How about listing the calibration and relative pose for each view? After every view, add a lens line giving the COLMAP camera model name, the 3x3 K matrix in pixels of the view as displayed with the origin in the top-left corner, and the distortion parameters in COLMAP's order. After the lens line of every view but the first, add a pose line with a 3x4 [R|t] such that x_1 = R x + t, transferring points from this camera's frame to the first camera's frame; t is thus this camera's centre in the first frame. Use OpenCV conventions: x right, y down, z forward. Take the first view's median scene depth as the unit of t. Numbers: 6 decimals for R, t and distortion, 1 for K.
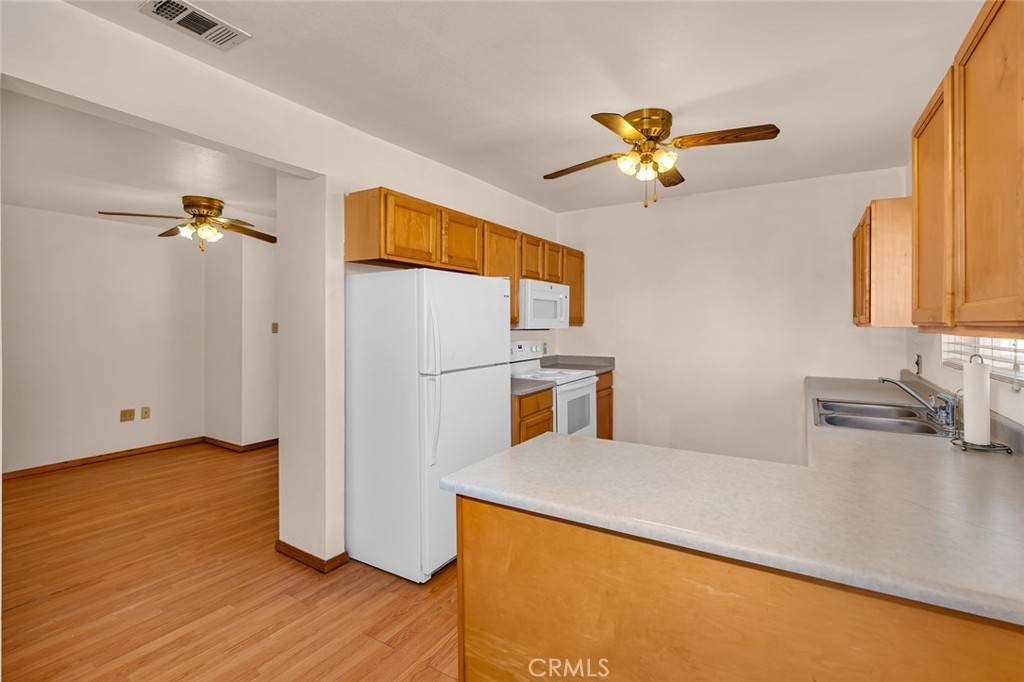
lens RADIAL K [[475.3, 0, 514.4], [0, 475.3, 323.3], [0, 0, 1]] dist [0.001283, 0.000430]
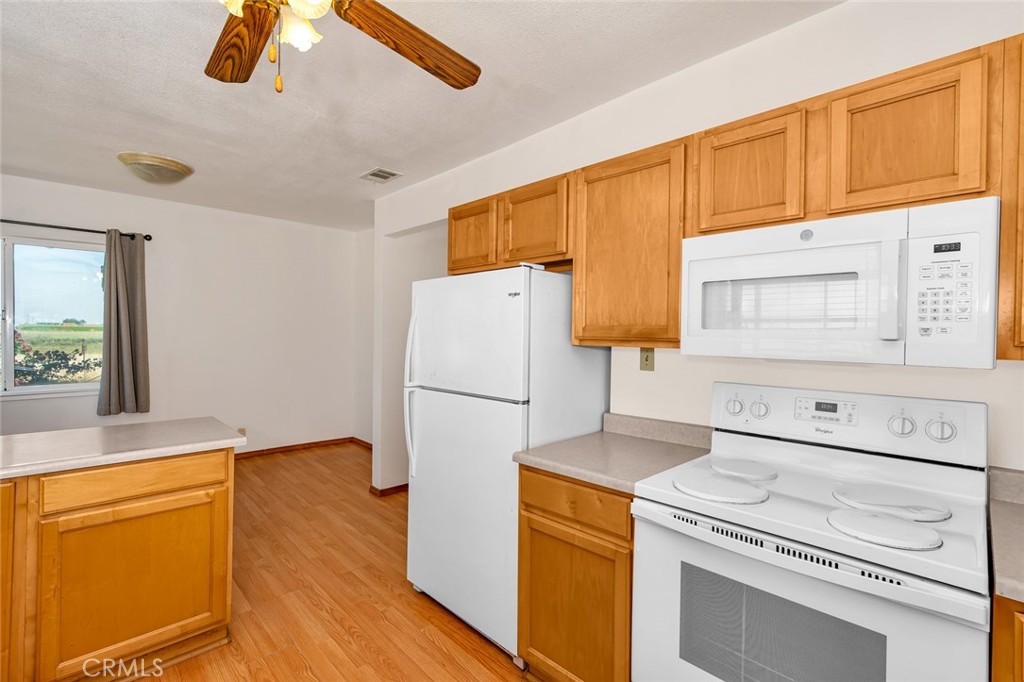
lens RADIAL K [[463.2, 0, 516.3], [0, 463.2, 338.0], [0, 0, 1]] dist [-0.000209, 0.000005]
pose [[-0.248146, 0.006481, -0.968701, 0.556934], [-0.014911, 0.999834, 0.010509, -0.006013], [0.968608, 0.017052, -0.248008, 1.123018]]
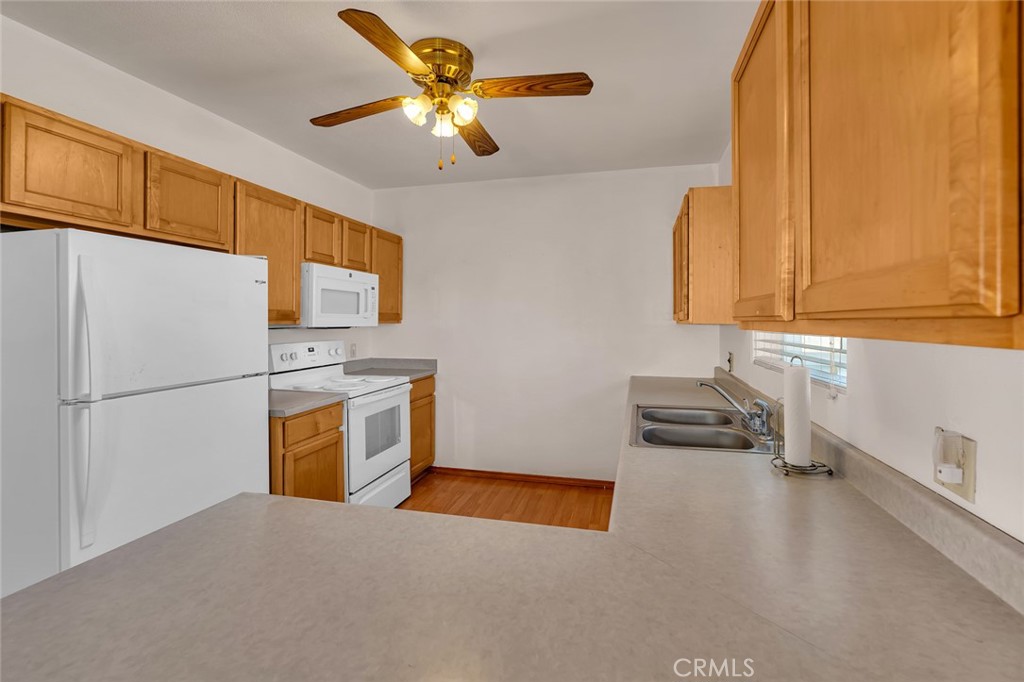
lens RADIAL K [[477.1, 0, 512.5], [0, 477.1, 319.0], [0, 0, 1]] dist [-0.000522, -0.000007]
pose [[0.958821, 0.002353, 0.284003, 0.141958], [-0.000832, 0.999985, -0.005474, 0.003333], [-0.284011, 0.005013, 0.958808, 0.187653]]
